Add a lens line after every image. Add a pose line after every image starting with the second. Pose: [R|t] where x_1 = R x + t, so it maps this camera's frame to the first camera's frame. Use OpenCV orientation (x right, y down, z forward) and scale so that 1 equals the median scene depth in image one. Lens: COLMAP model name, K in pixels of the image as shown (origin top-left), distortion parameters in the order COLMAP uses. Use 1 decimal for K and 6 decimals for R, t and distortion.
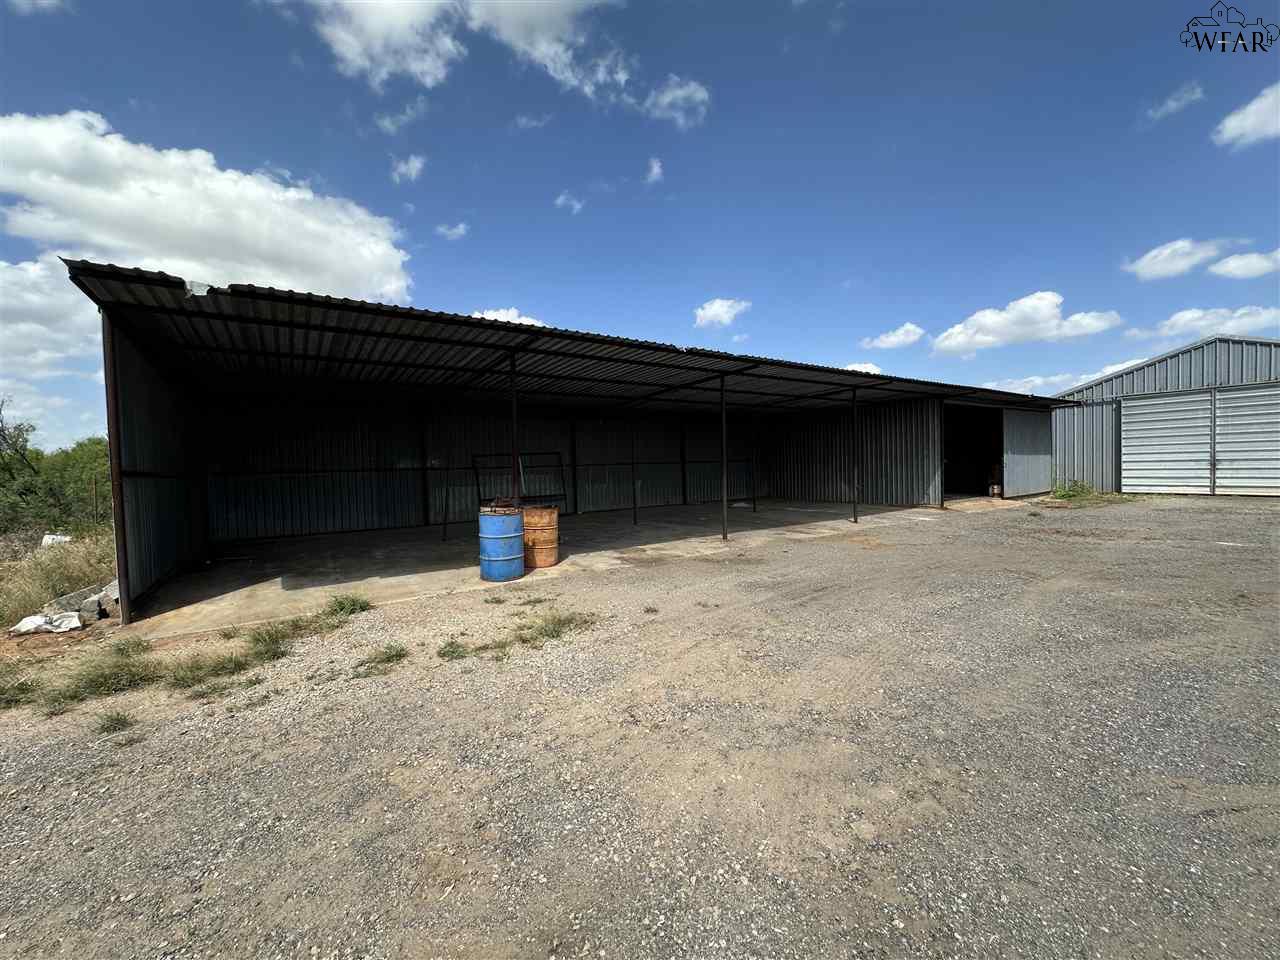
lens RADIAL K [[511.7, 0, 643.5], [0, 511.7, 482.9], [0, 0, 1]] dist [-0.002592, 0.000249]
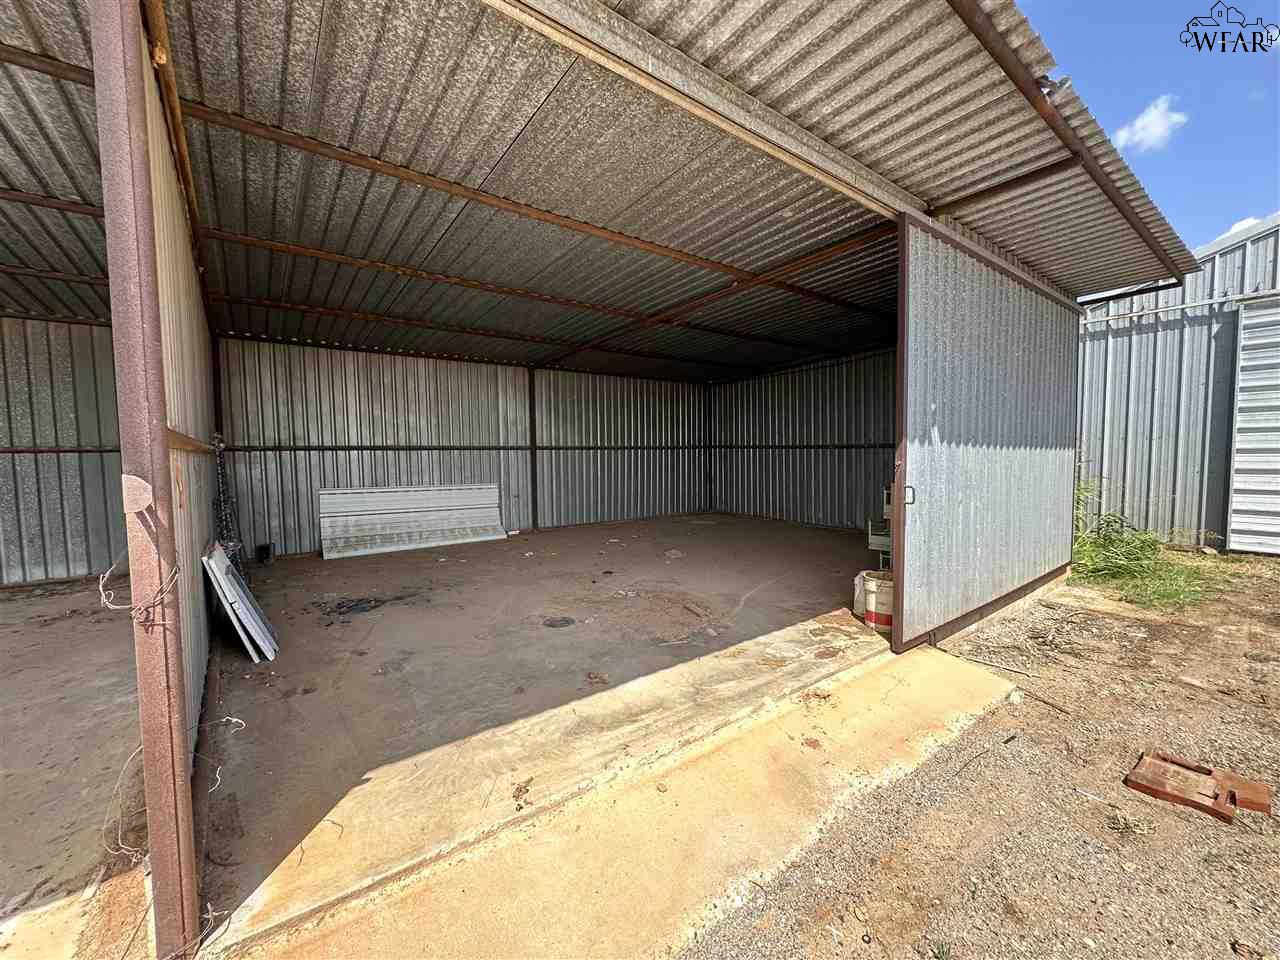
lens RADIAL K [[511.7, 0, 643.5], [0, 511.7, 482.9], [0, 0, 1]] dist [-0.002592, 0.000249]
pose [[0.998348, 0.016674, 0.054990, 0.750055], [-0.018104, 0.999508, 0.025614, -0.054022], [-0.054536, -0.026567, 0.998158, 1.018076]]
